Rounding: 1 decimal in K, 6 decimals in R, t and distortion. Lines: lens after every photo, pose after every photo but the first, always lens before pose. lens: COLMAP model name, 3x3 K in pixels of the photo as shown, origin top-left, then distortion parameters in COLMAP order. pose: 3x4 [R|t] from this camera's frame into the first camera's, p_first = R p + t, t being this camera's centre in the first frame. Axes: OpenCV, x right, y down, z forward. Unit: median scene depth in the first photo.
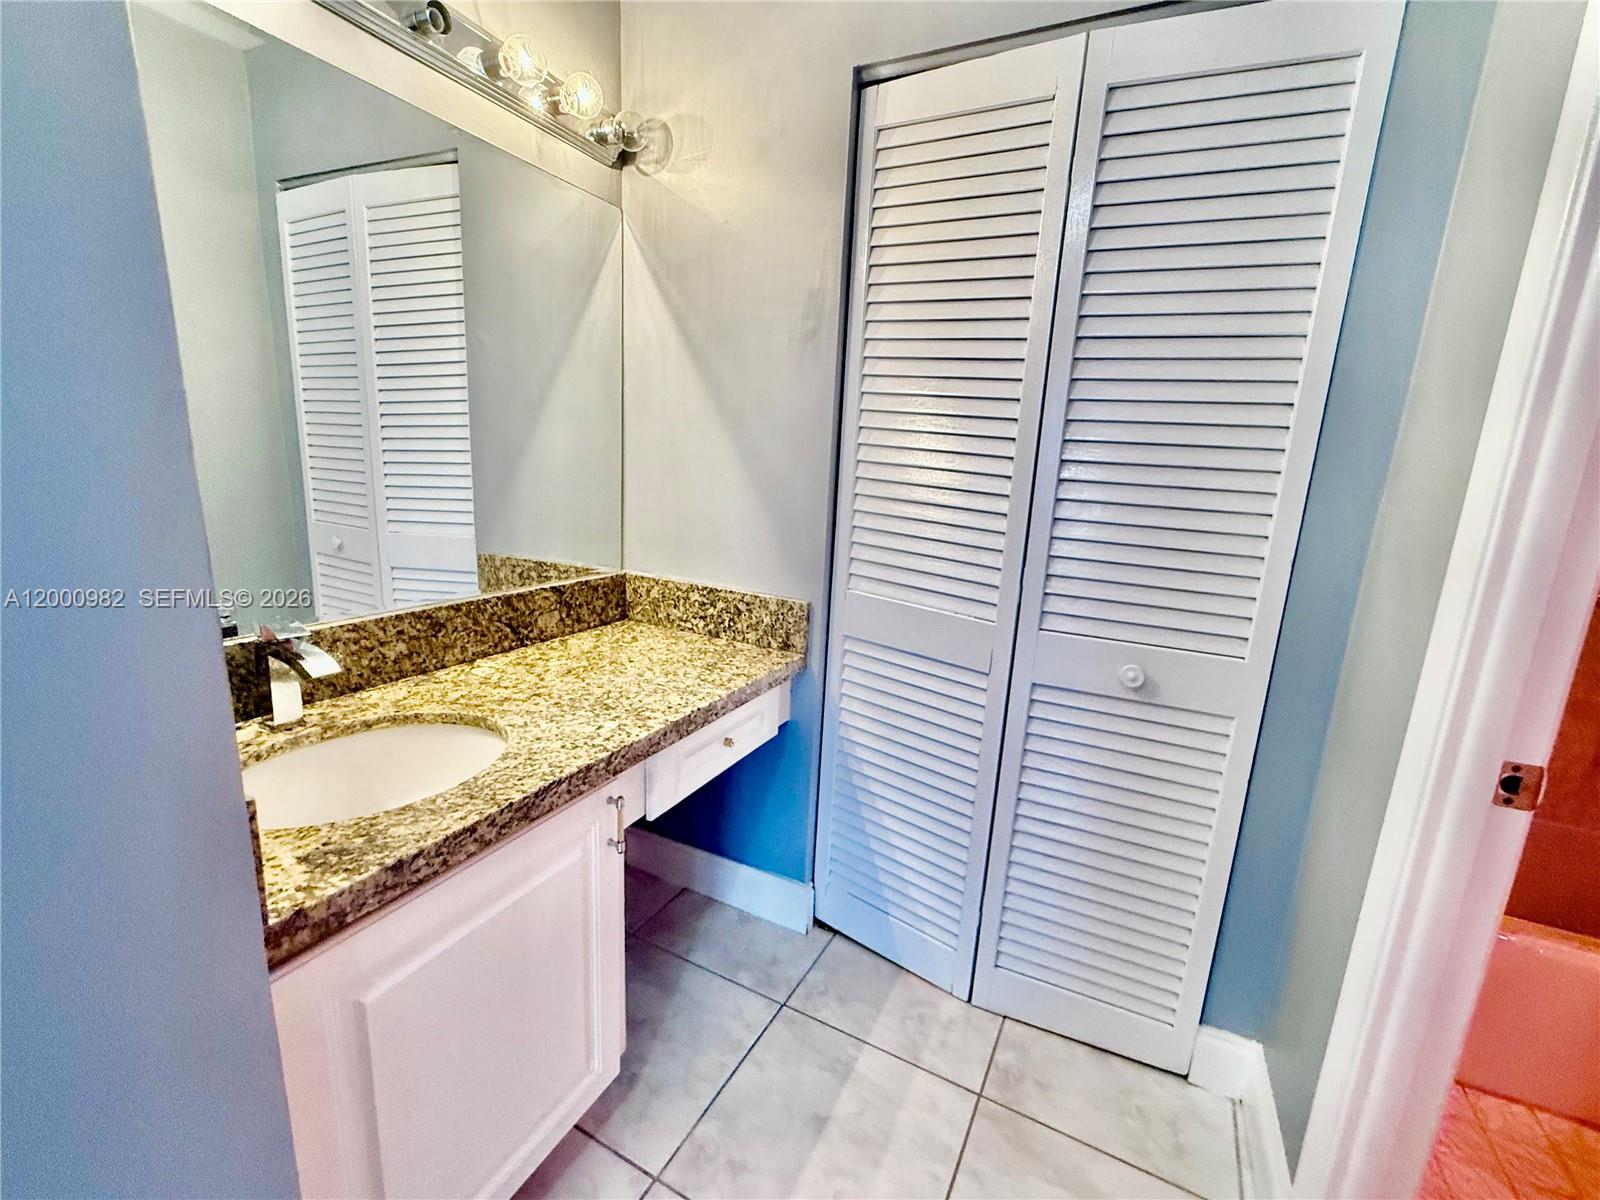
lens RADIAL K [[695.3, 0, 795.3], [0, 695.3, 602.1], [0, 0, 1]] dist [0.004254, 0.000570]
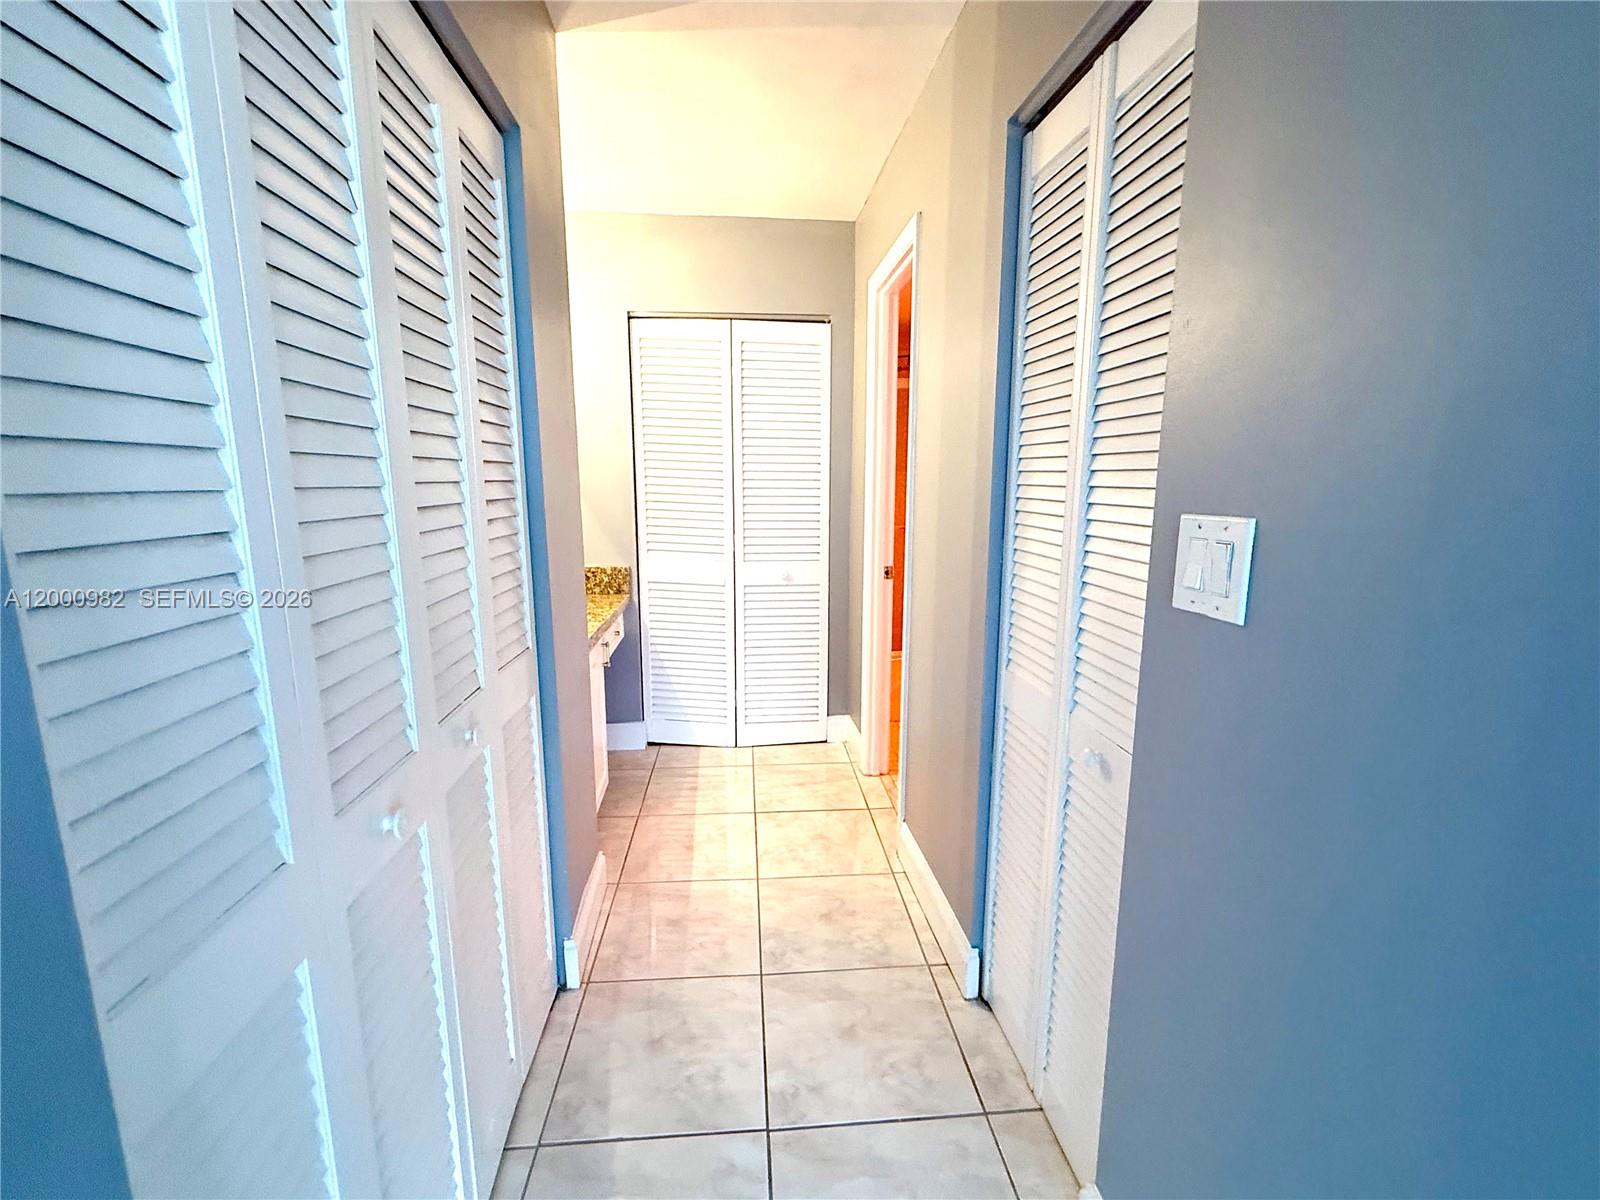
lens RADIAL K [[695.3, 0, 796.3], [0, 695.3, 603.3], [0, 0, 1]] dist [0.004254, 0.000570]
pose [[0.840559, -0.141939, 0.522794, -0.610373], [0.157975, 0.987343, 0.014069, 0.146303], [-0.518174, 0.070763, 0.852343, -0.873970]]
